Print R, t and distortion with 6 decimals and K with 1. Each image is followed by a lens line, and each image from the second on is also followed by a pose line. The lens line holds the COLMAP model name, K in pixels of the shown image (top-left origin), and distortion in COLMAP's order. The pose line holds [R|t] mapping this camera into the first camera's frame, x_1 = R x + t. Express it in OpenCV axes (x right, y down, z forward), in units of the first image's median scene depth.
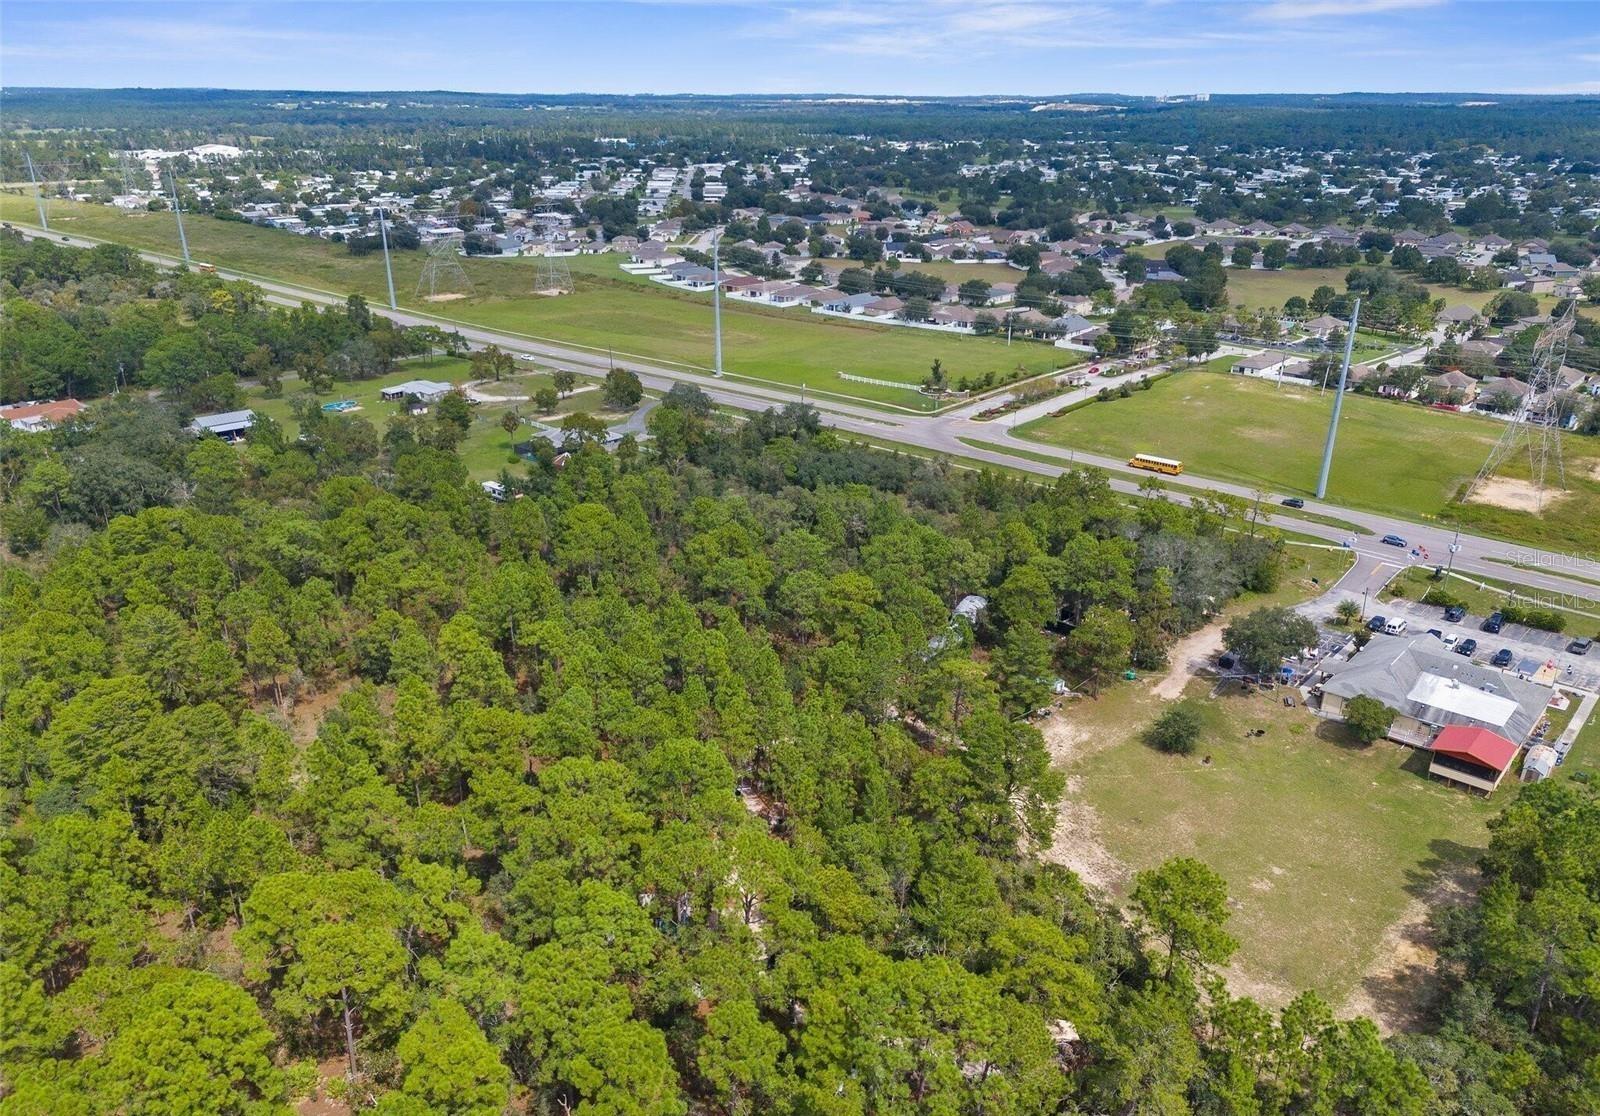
lens RADIAL K [[1155.1, 0, 805.5], [0, 1155.1, 586.9], [0, 0, 1]] dist [0.020004, -0.000217]
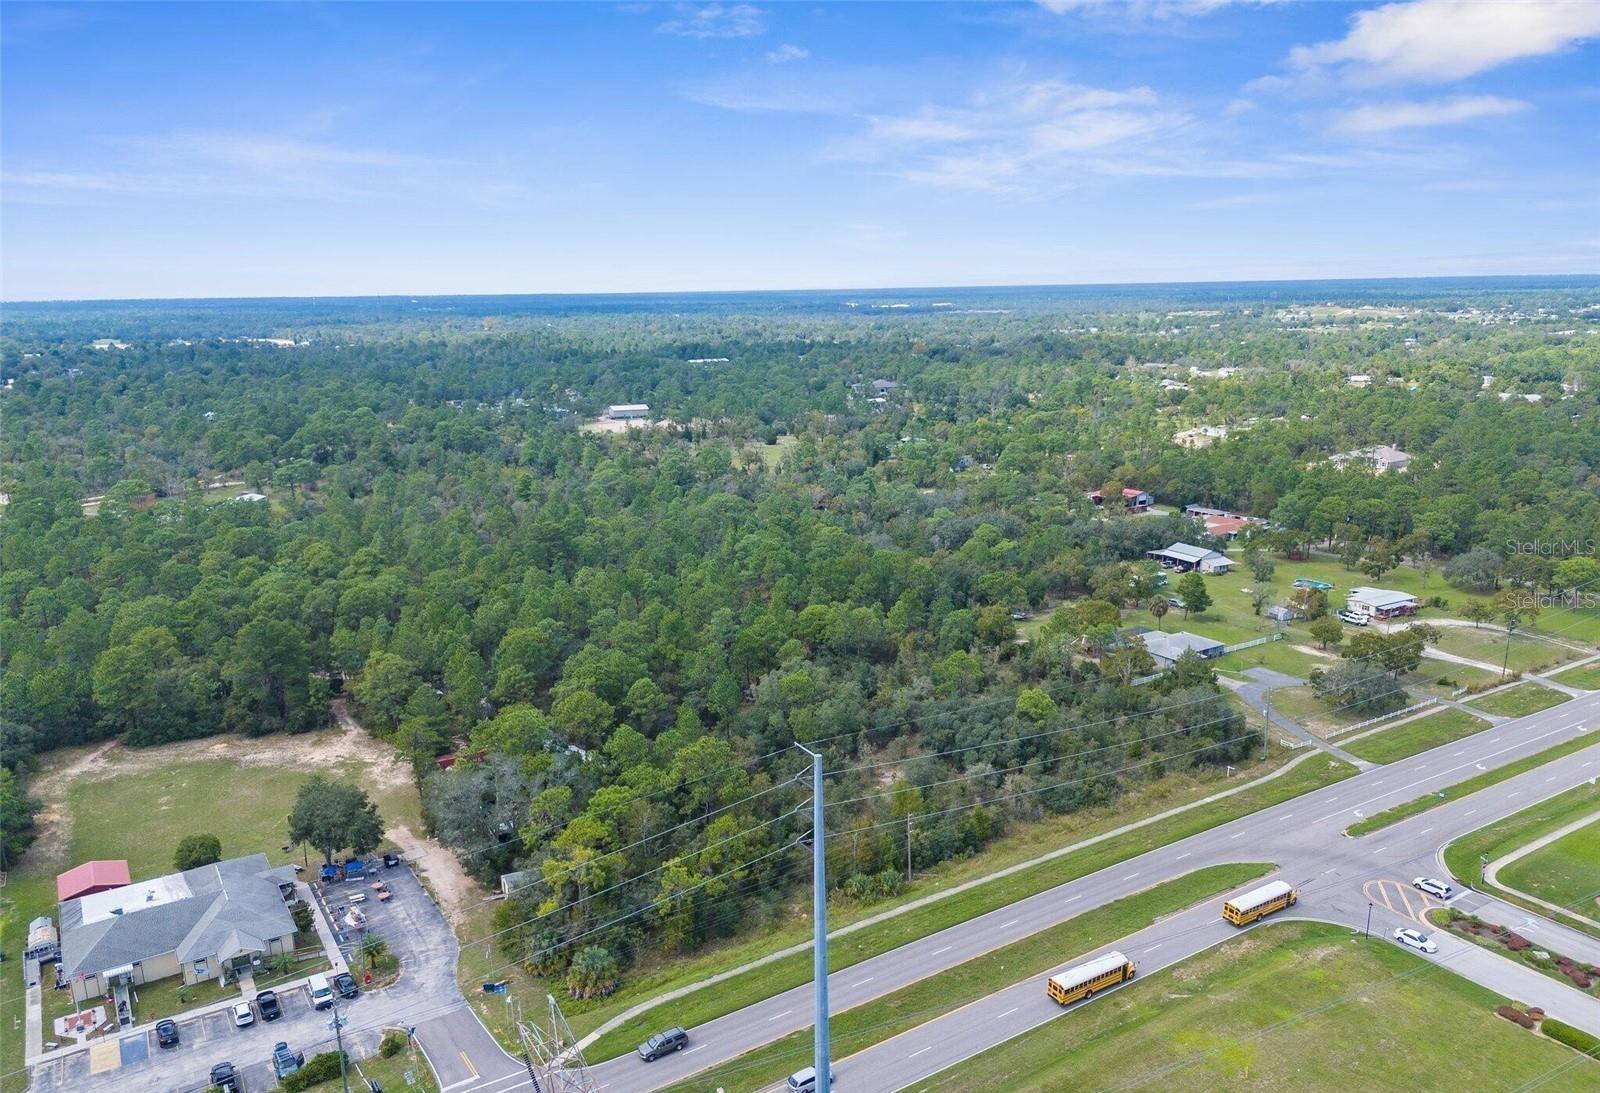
lens RADIAL K [[1196.4, 0, 822.8], [0, 1196.4, 554.3], [0, 0, 1]] dist [0.045422, 0.004227]
pose [[-0.260677, 0.222620, -0.939408, 0.610331], [-0.355209, 0.882678, 0.307743, -0.316975], [0.897705, 0.413908, -0.151017, 0.721354]]
